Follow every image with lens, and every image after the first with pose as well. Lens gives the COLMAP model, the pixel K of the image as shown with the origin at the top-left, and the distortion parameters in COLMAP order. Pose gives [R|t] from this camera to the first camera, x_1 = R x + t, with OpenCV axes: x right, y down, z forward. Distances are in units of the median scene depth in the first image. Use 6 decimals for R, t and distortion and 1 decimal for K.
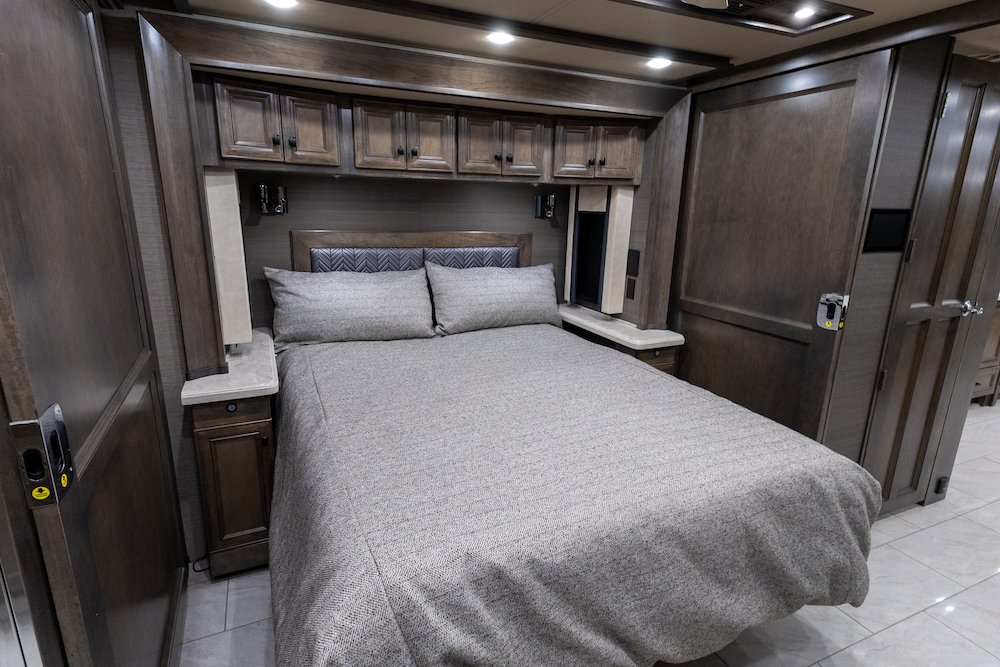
lens RADIAL K [[515.4, 0, 496.8], [0, 515.4, 337.8], [0, 0, 1]] dist [0.006617, -0.000019]
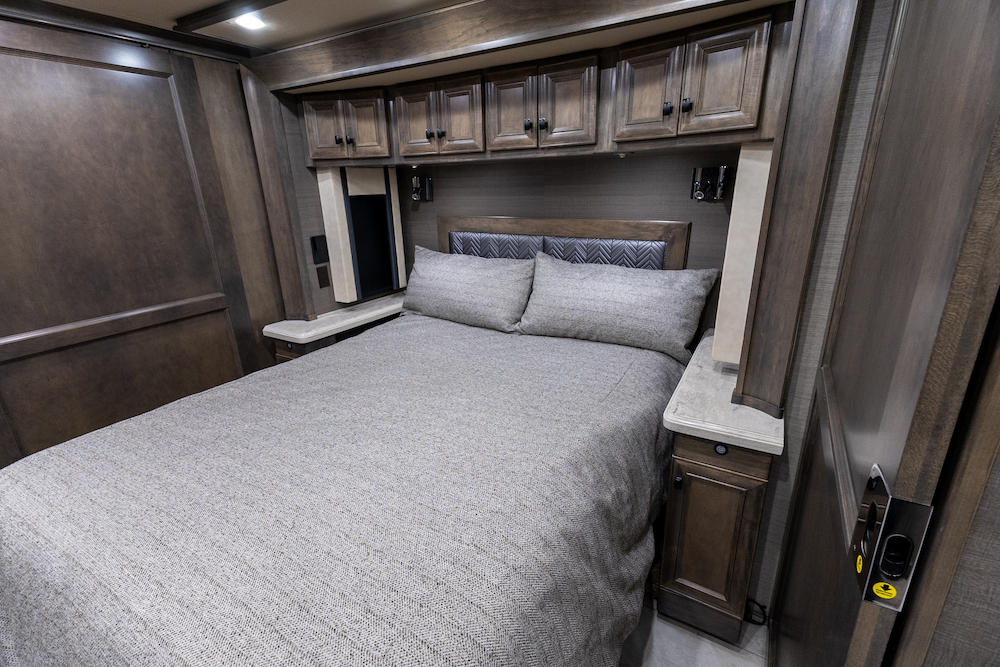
lens RADIAL K [[457.0, 0, 499.2], [0, 457.0, 336.0], [0, 0, 1]] dist [0.015321, -0.000891]
pose [[0.564442, 0.226325, -0.793840, 0.569312], [-0.174213, 0.972680, 0.153442, -0.129892], [0.806880, 0.051688, 0.588450, 0.537525]]
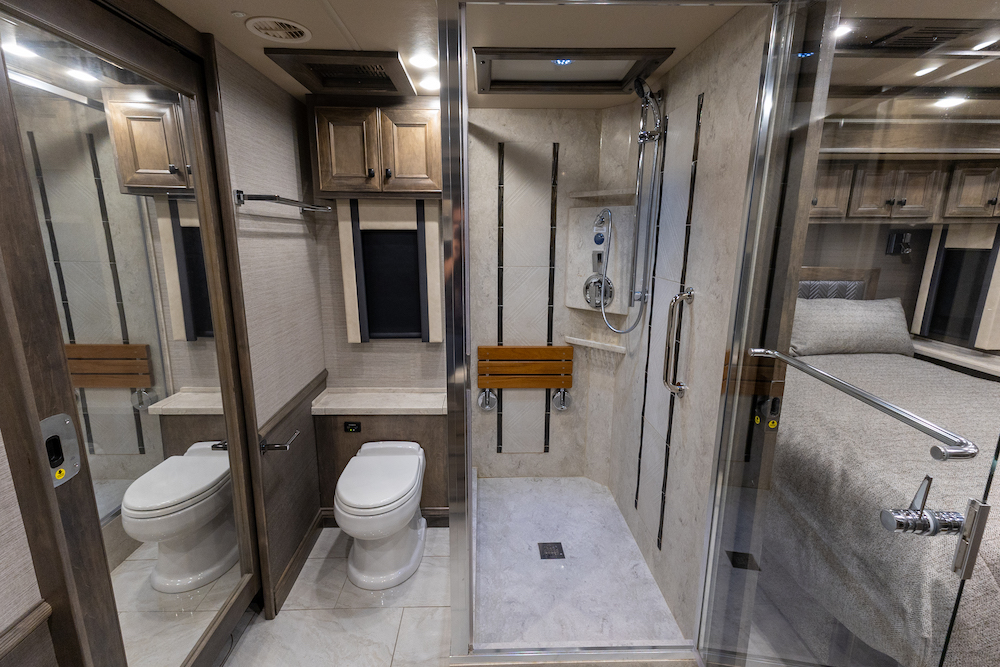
lens RADIAL K [[457.0, 0, 497.0], [0, 457.0, 332.0], [0, 0, 1]] dist [0.015321, -0.000891]
pose [[0.917723, 0.068243, -0.391315, -0.349245], [-0.089210, 0.995375, -0.035630, 0.041745], [0.387074, 0.067608, 0.919567, -0.226566]]
